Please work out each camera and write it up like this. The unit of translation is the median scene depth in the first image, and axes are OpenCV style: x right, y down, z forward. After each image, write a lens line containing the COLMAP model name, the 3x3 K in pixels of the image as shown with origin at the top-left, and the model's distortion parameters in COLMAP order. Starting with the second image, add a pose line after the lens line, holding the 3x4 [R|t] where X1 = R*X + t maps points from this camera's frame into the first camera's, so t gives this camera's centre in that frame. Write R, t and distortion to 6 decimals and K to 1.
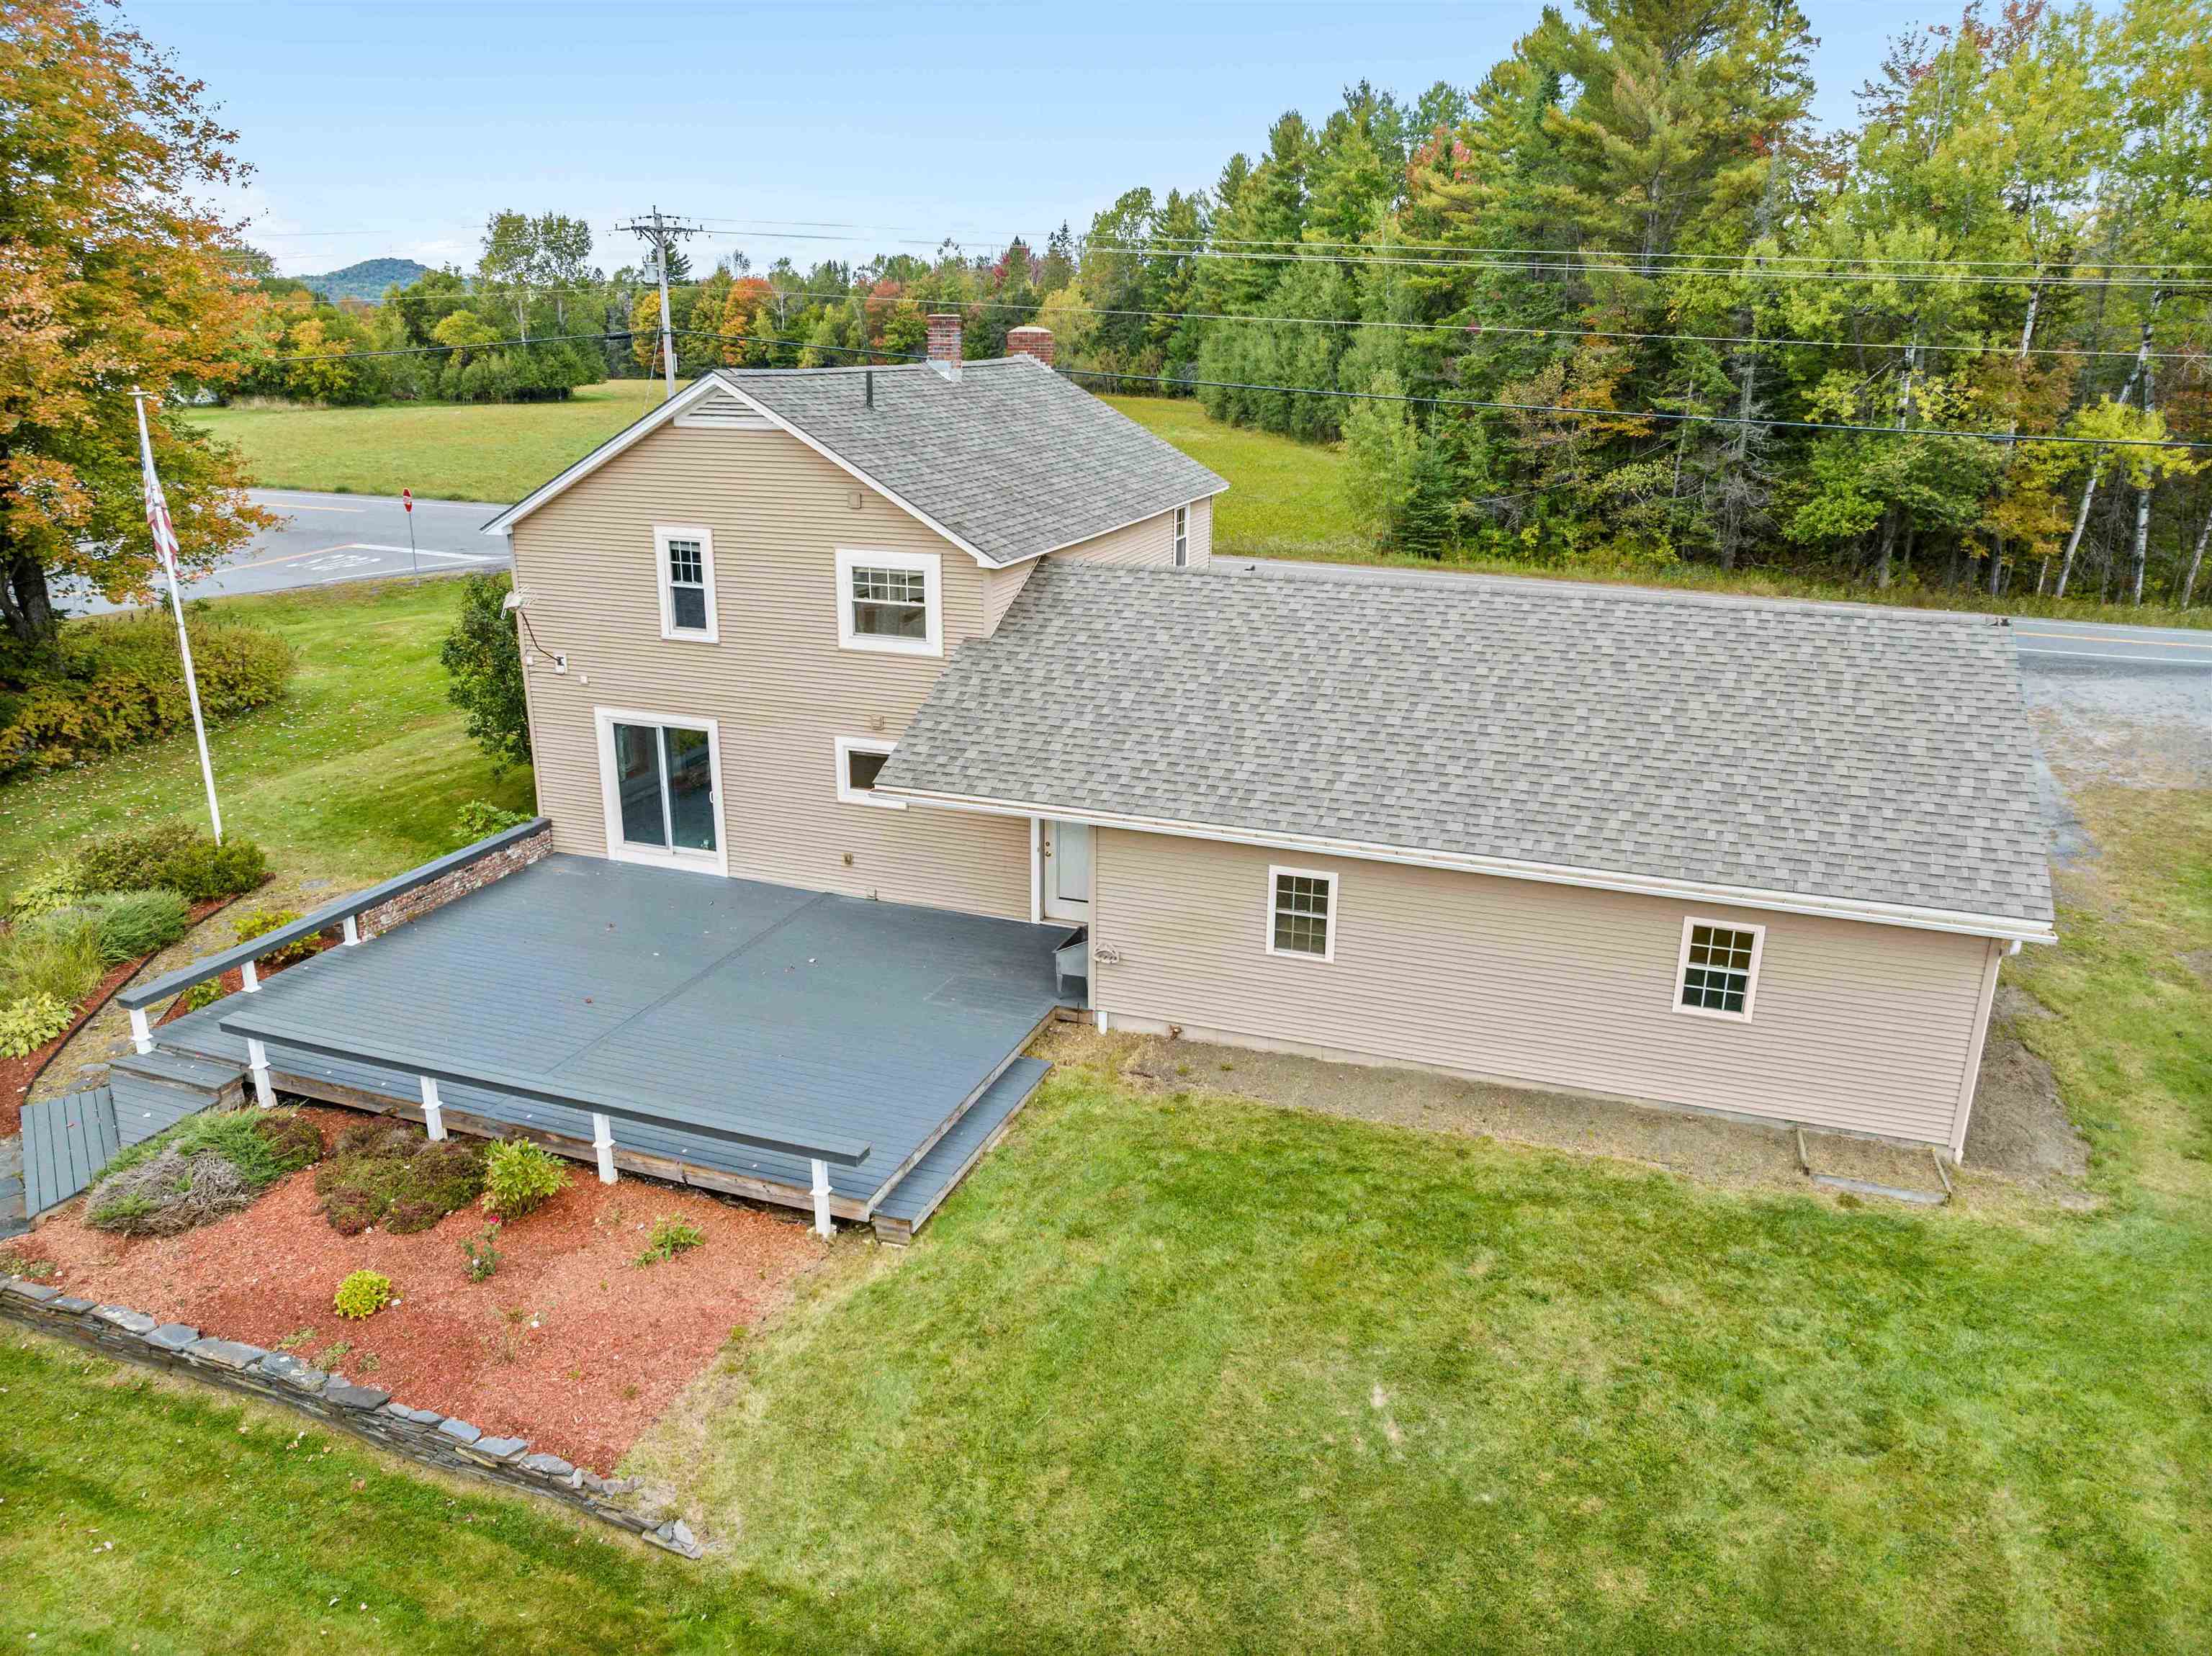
lens RADIAL K [[1546.7, 0, 1106.0], [0, 1546.7, 828.0], [0, 0, 1]] dist [-0.030450, -0.004698]
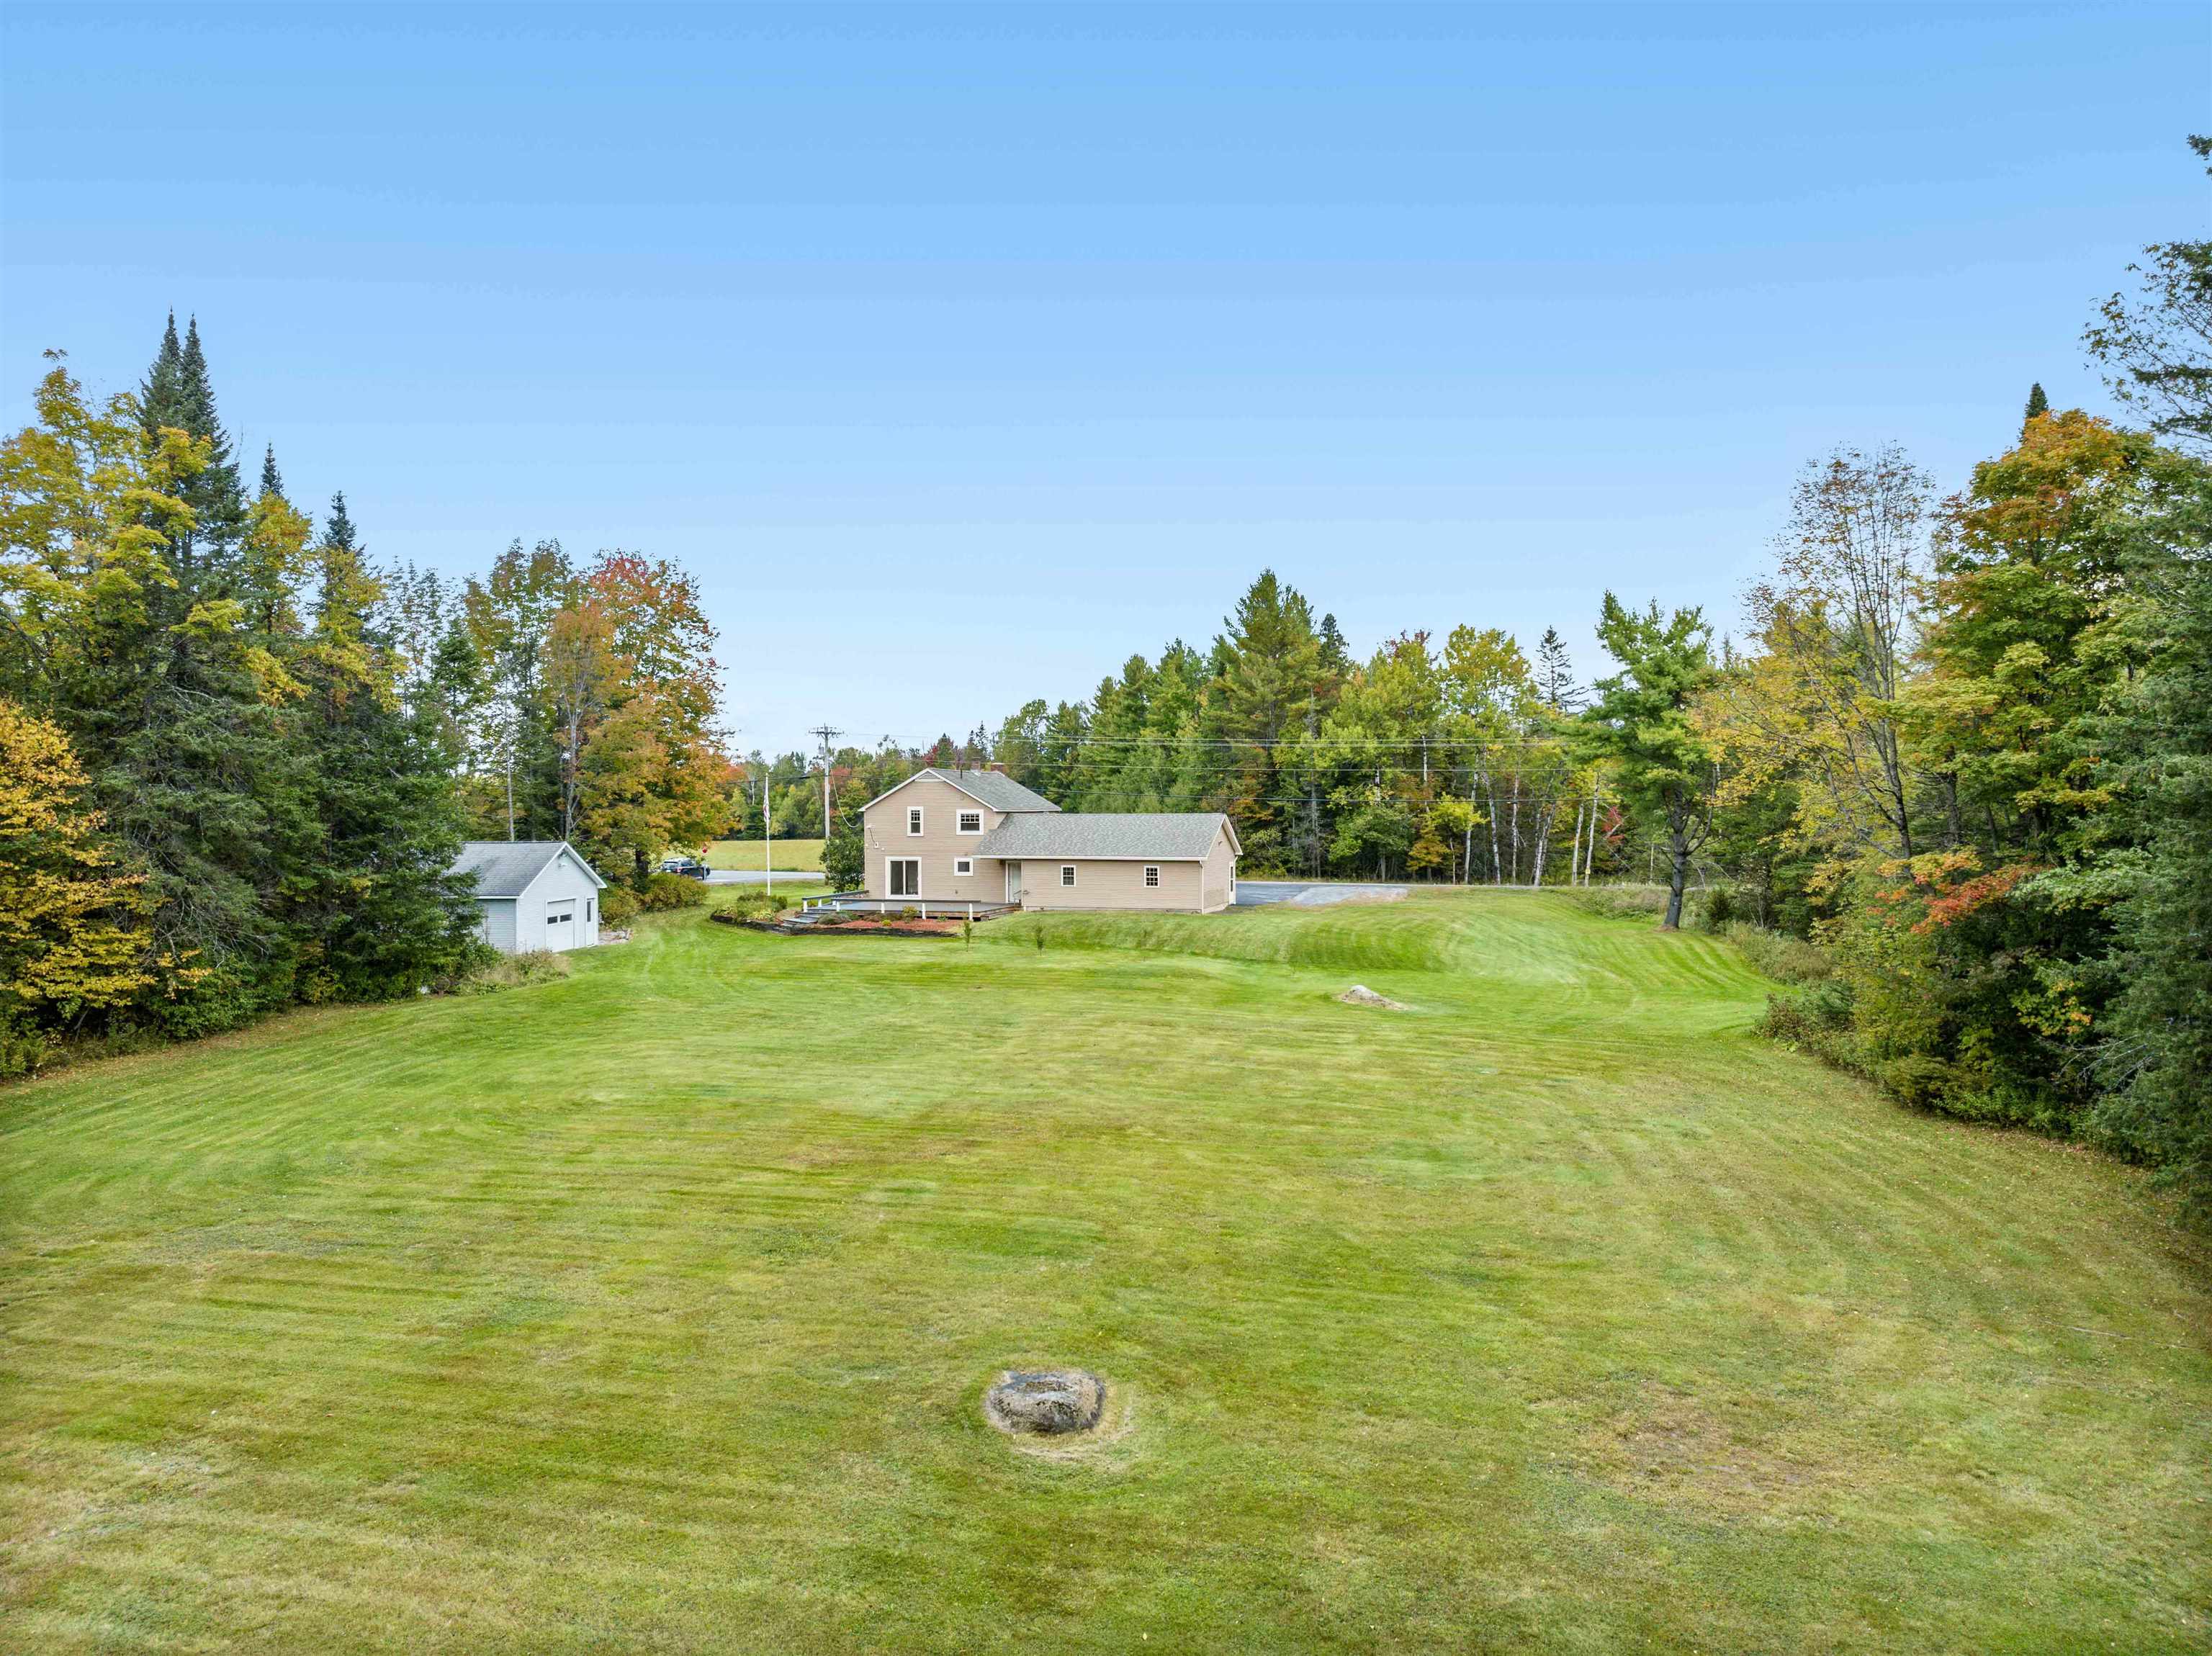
lens RADIAL K [[1541.9, 0, 1106.0], [0, 1541.9, 828.0], [0, 0, 1]] dist [-0.041303, 0.003076]
pose [[0.998044, -0.010601, 0.061613, -0.012823], [0.028576, 0.953901, -0.298758, 0.395510], [-0.055605, 0.299934, 0.952338, -1.040876]]
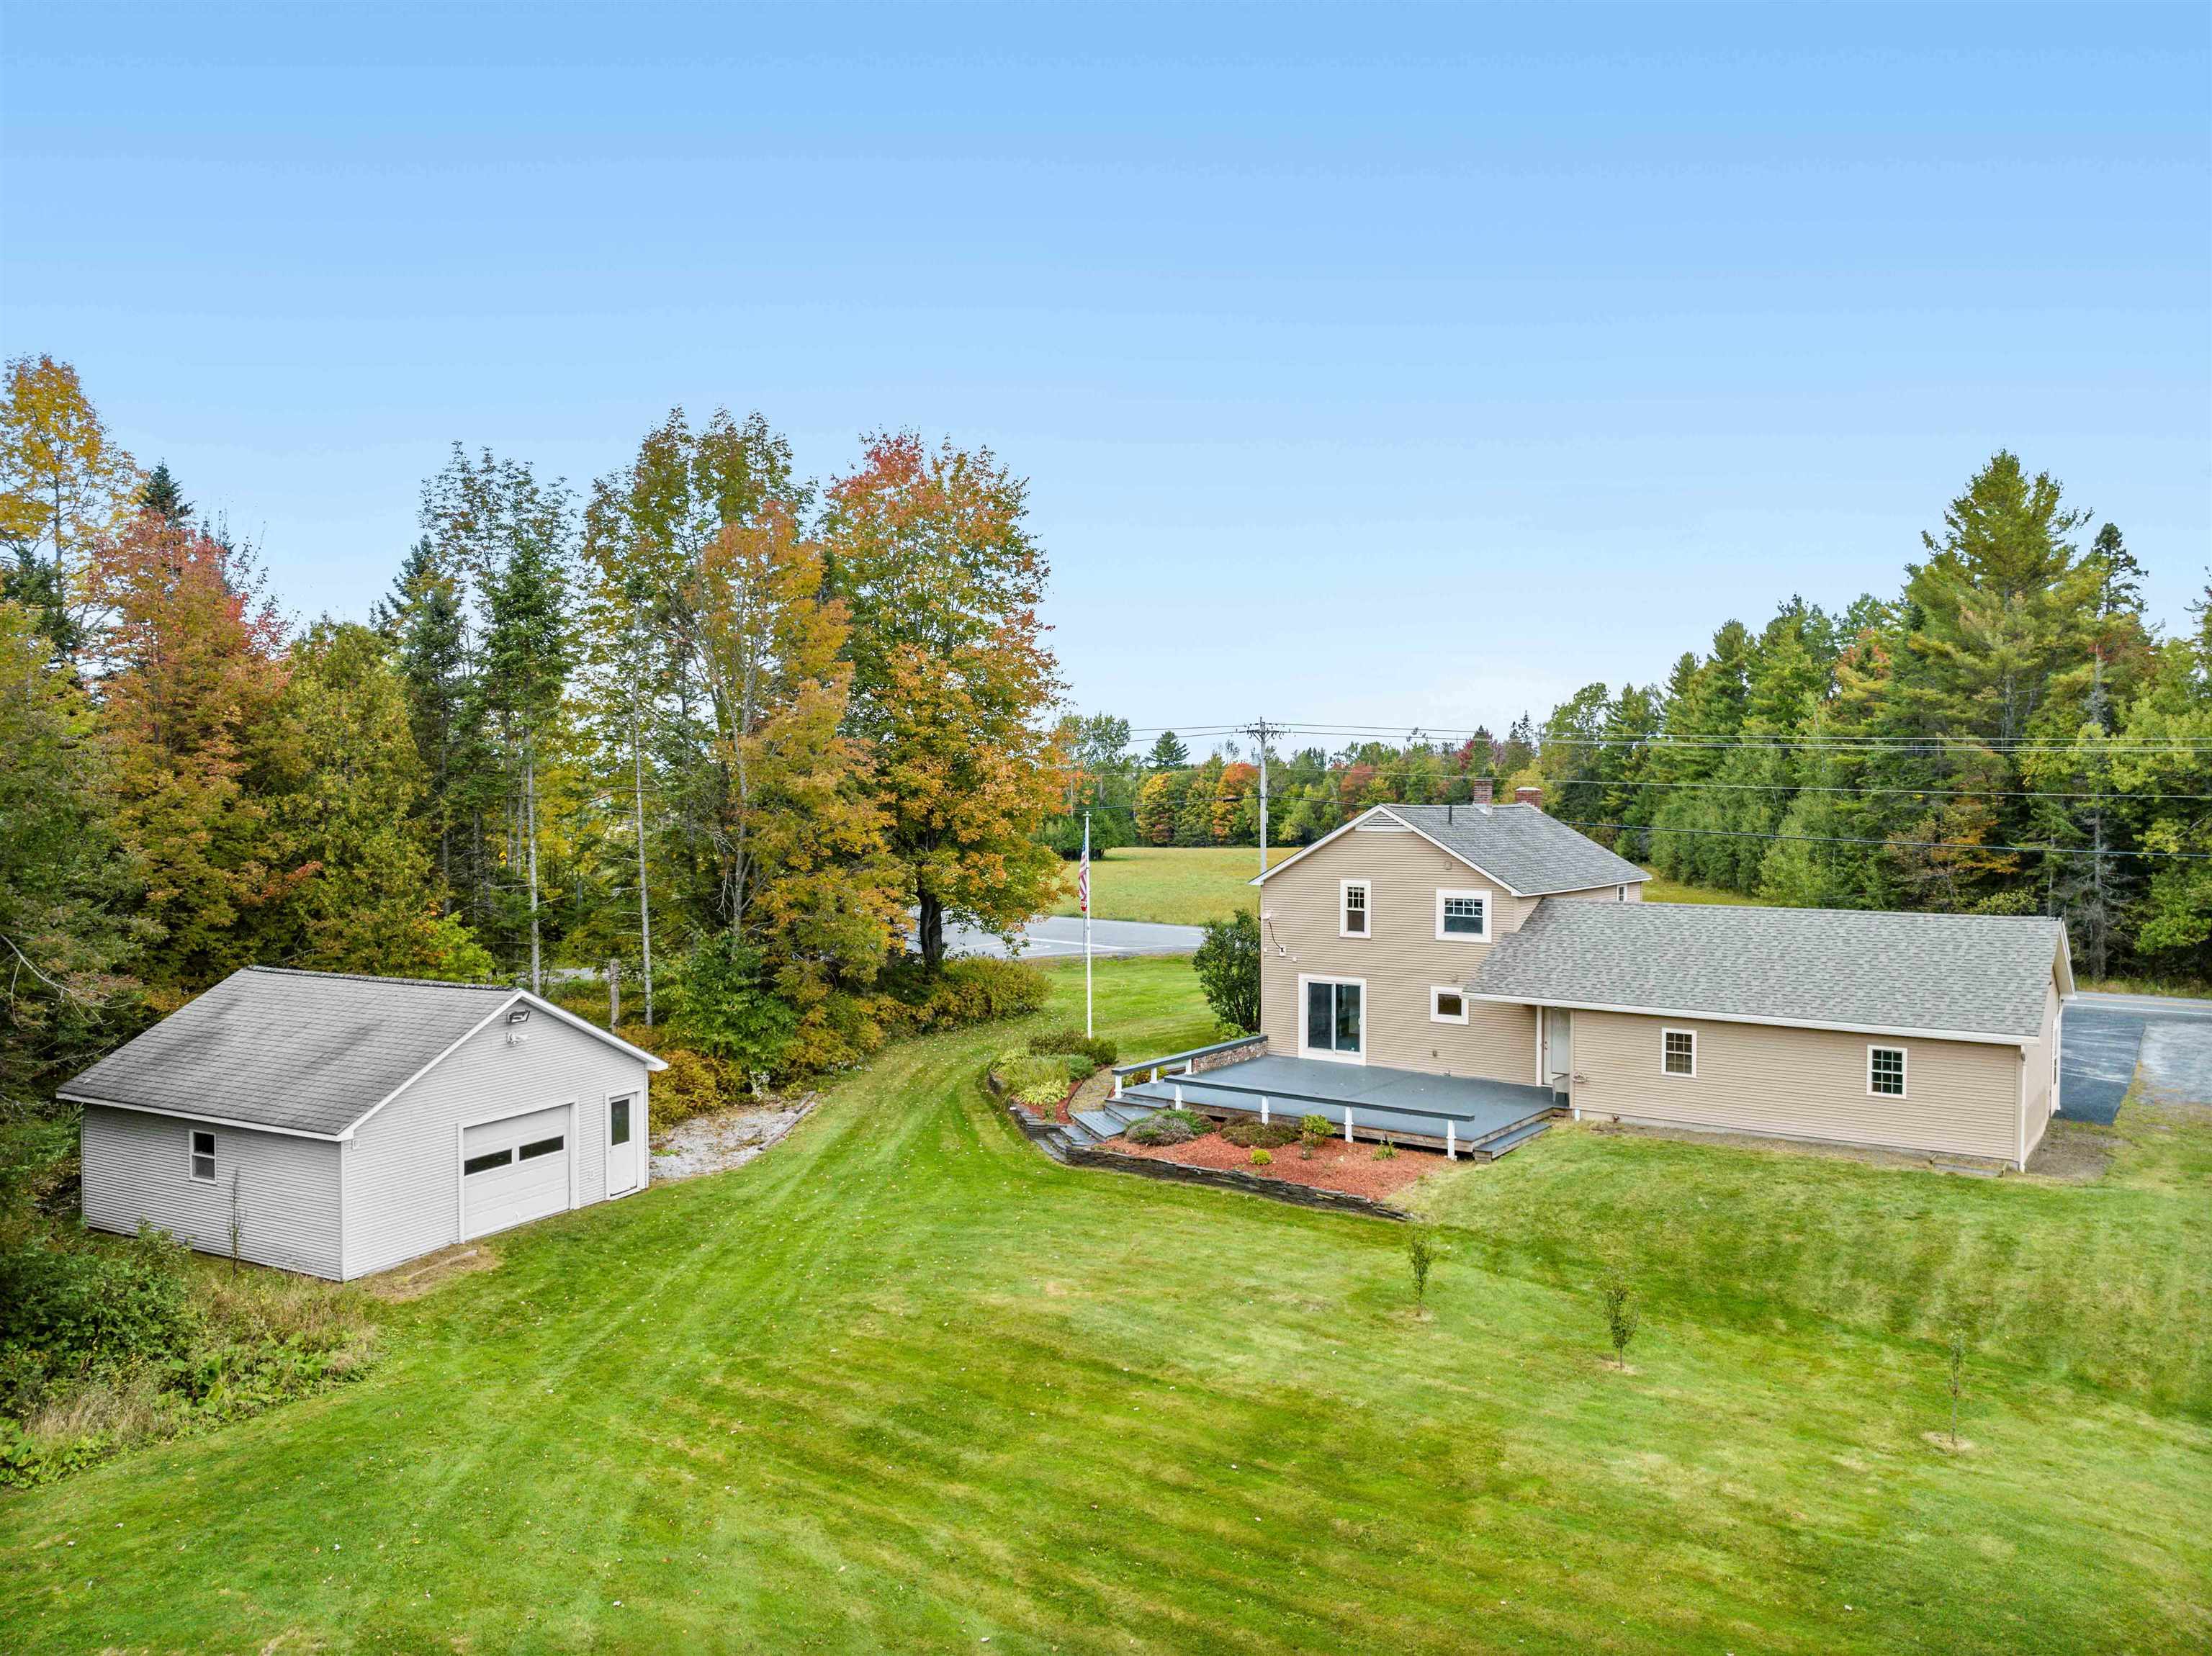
lens RADIAL K [[1553.3, 0, 1106.0], [0, 1553.3, 828.0], [0, 0, 1]] dist [-0.038181, -0.005143]
pose [[0.959210, -0.000167, -0.282693, -0.006948], [-0.083620, 0.955083, -0.284296, 0.128435], [0.270043, 0.296339, 0.916111, -0.358609]]
